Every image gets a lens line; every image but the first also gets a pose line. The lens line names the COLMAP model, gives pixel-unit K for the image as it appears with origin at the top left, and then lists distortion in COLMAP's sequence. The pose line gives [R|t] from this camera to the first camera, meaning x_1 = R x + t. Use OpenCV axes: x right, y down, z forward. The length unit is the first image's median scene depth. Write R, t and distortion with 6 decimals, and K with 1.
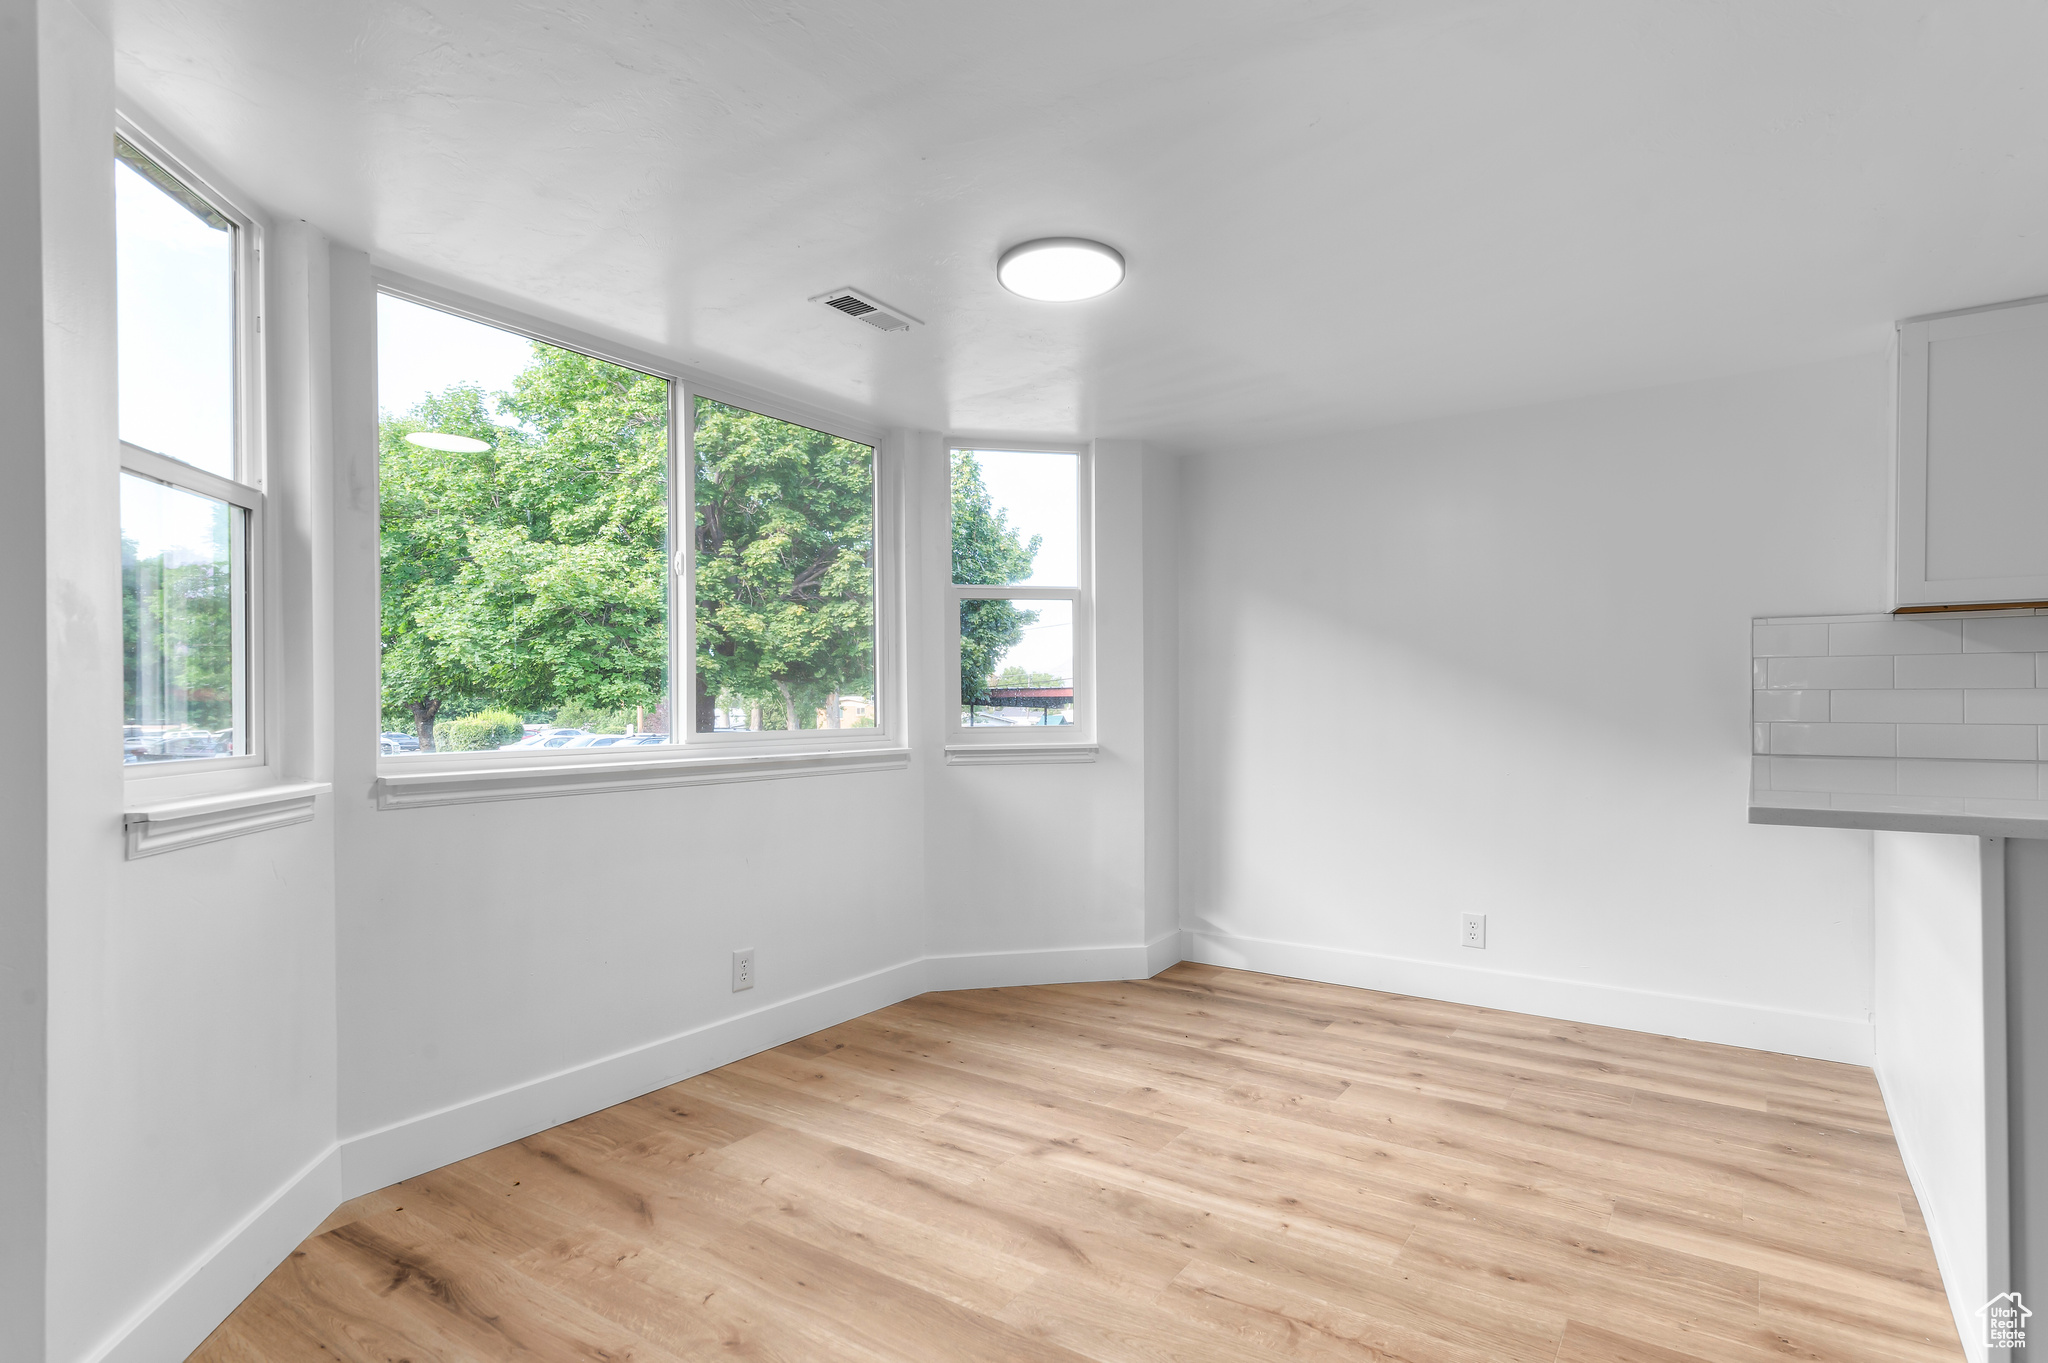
lens RADIAL K [[1042.8, 0, 1029.9], [0, 1042.8, 699.3], [0, 0, 1]] dist [0.003406, 0.000313]
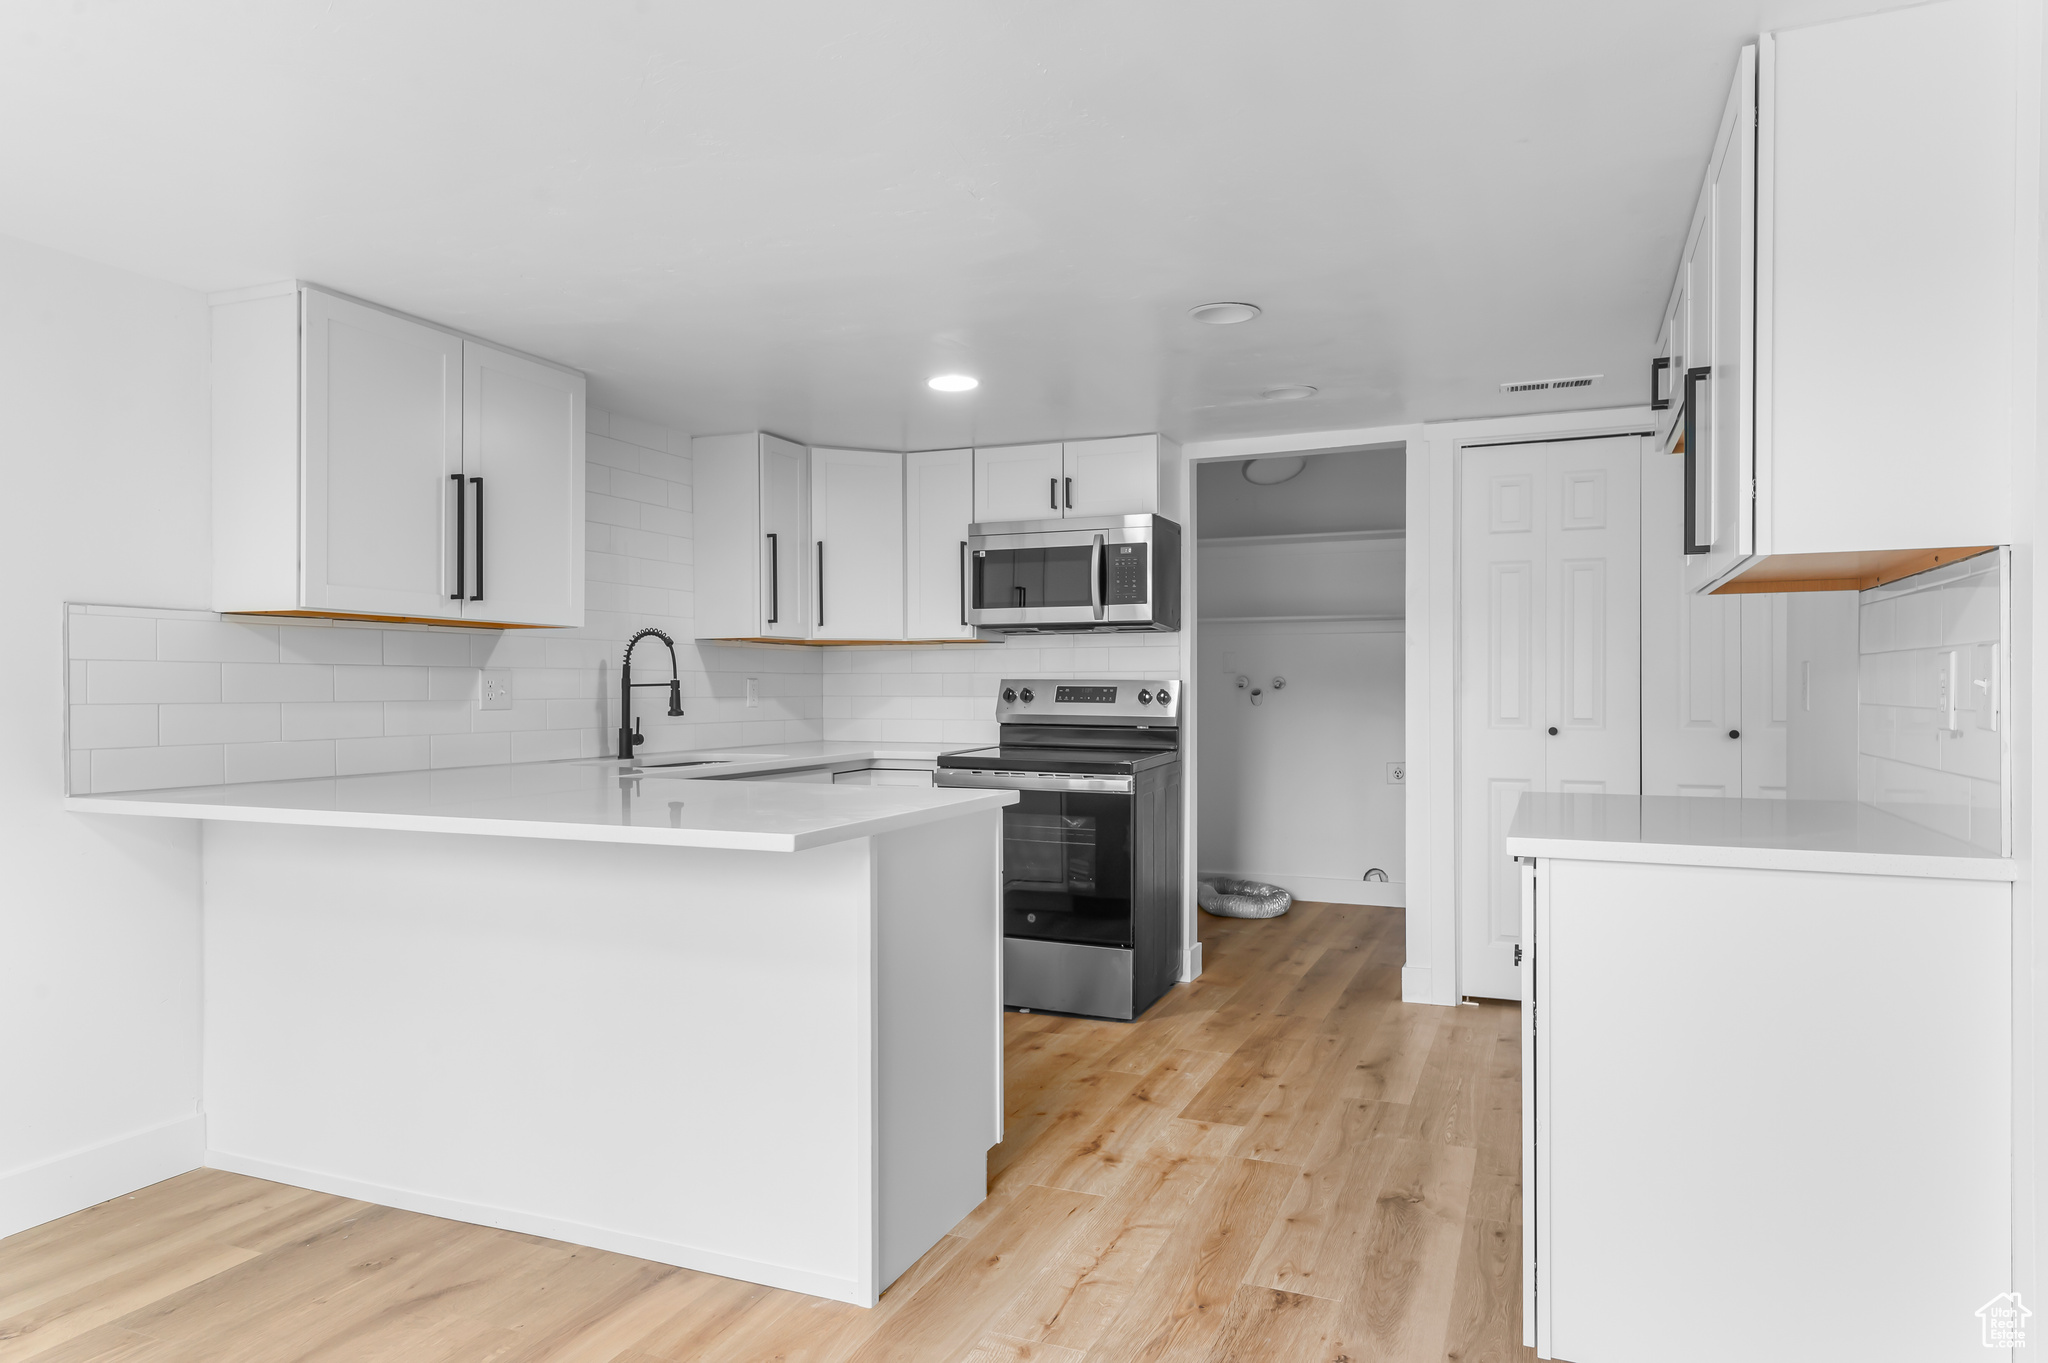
lens RADIAL K [[1268.6, 0, 1024.0], [0, 1268.6, 681.5], [0, 0, 1]] dist [0.023634, -0.000032]
pose [[-0.208954, 0.006233, 0.977906, -0.339476], [-0.000909, 0.999978, -0.006568, -0.022413], [-0.977925, -0.002261, -0.208944, 0.636109]]
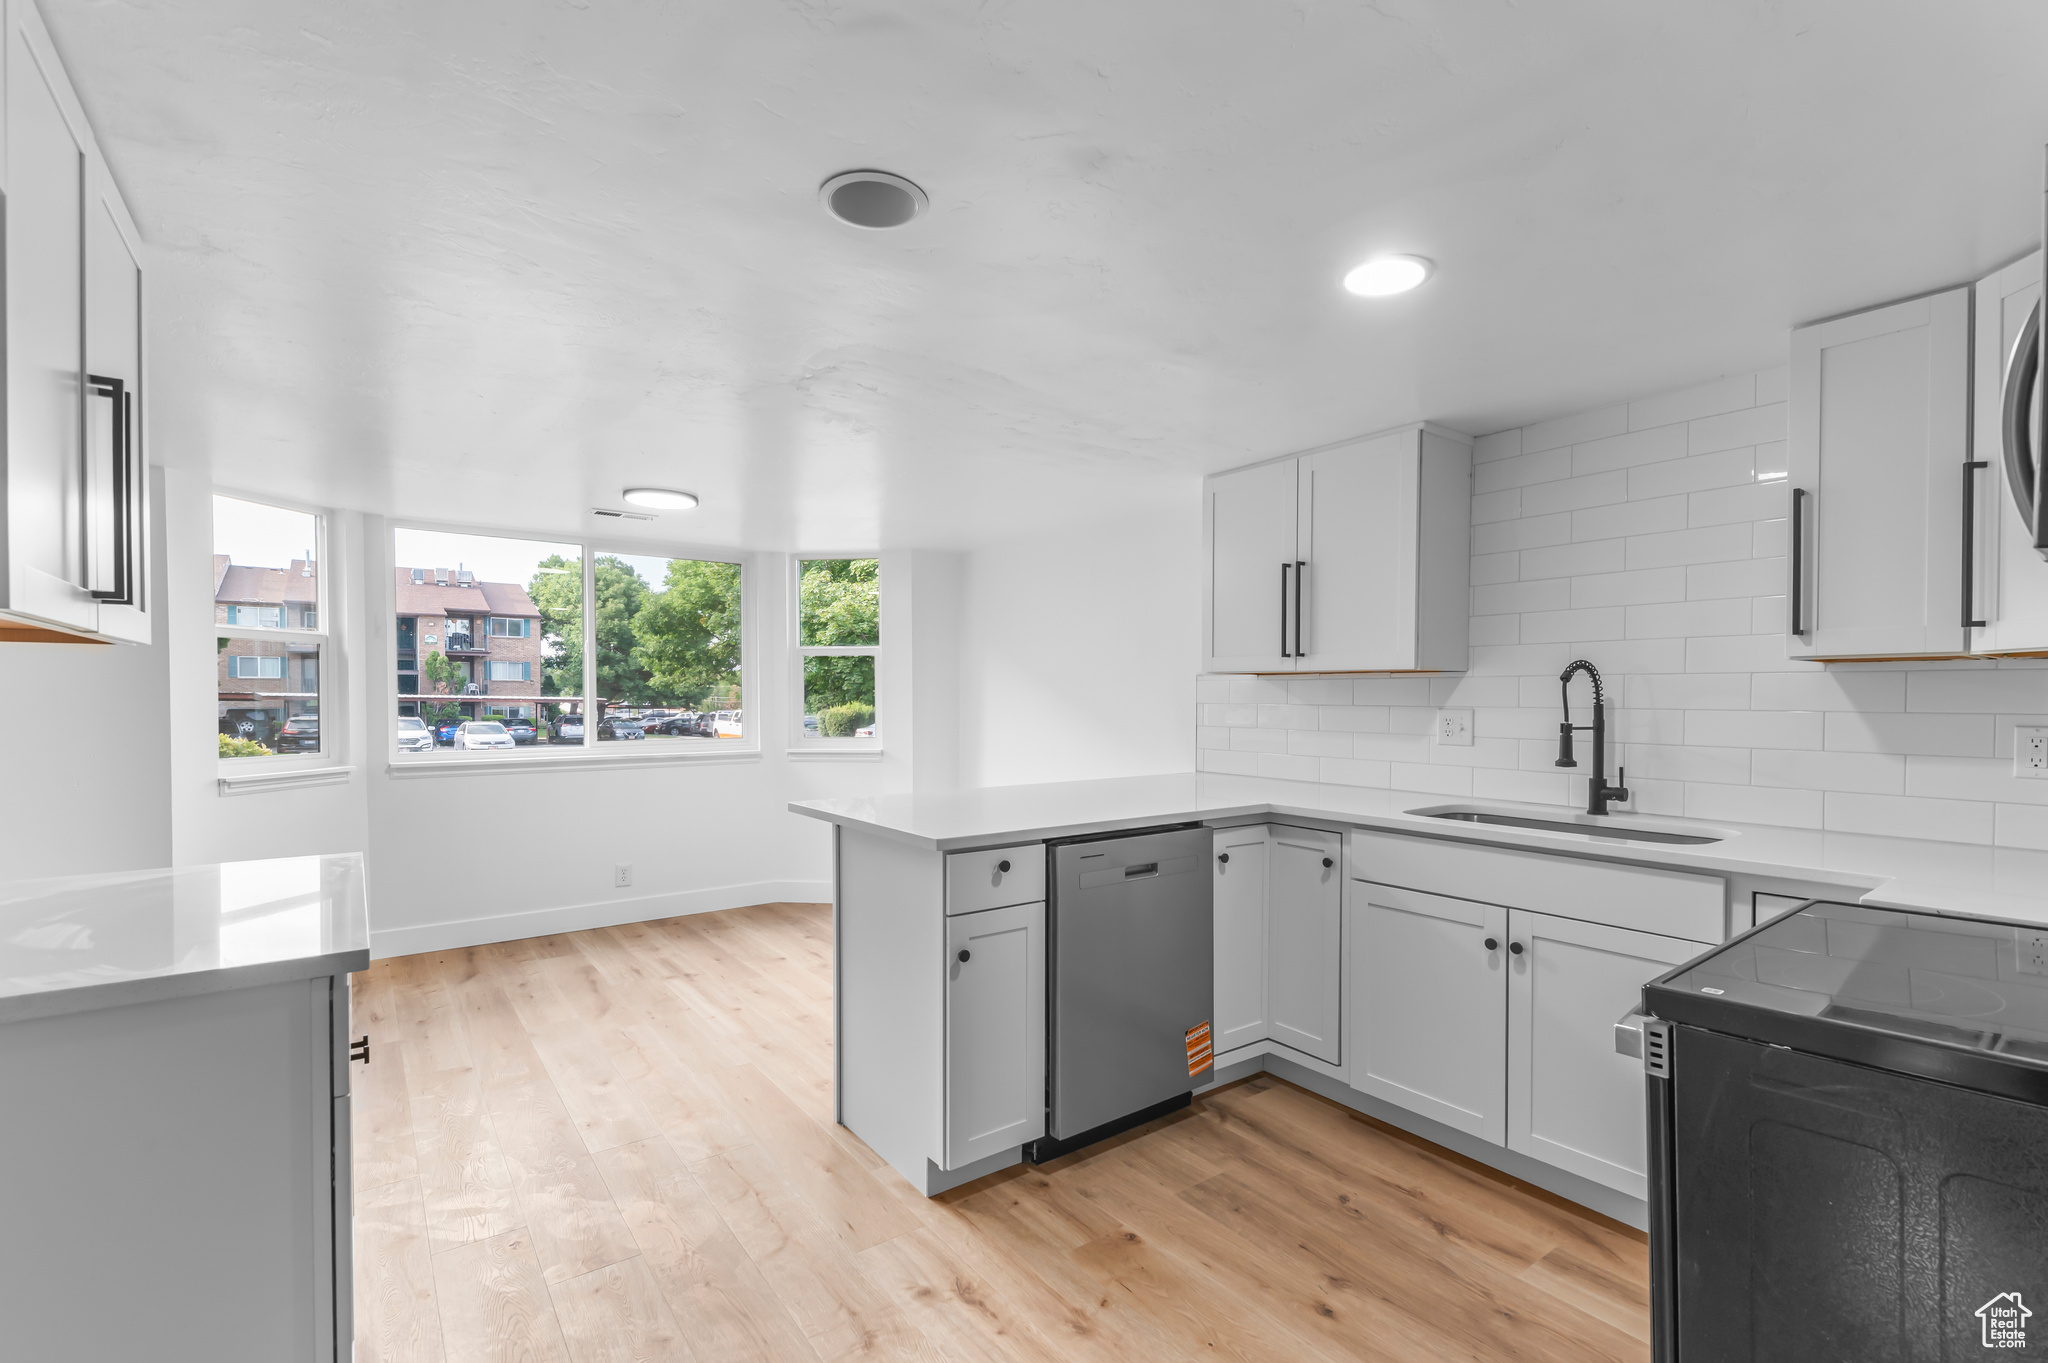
lens RADIAL K [[899.9, 0, 1029.6], [0, 899.9, 700.3], [0, 0, 1]] dist [0.001567, -0.000036]
pose [[0.948810, 0.005285, -0.315804, 0.999740], [-0.002480, 0.999954, 0.009283, -0.062792], [0.315839, -0.008025, 0.948779, -0.270081]]
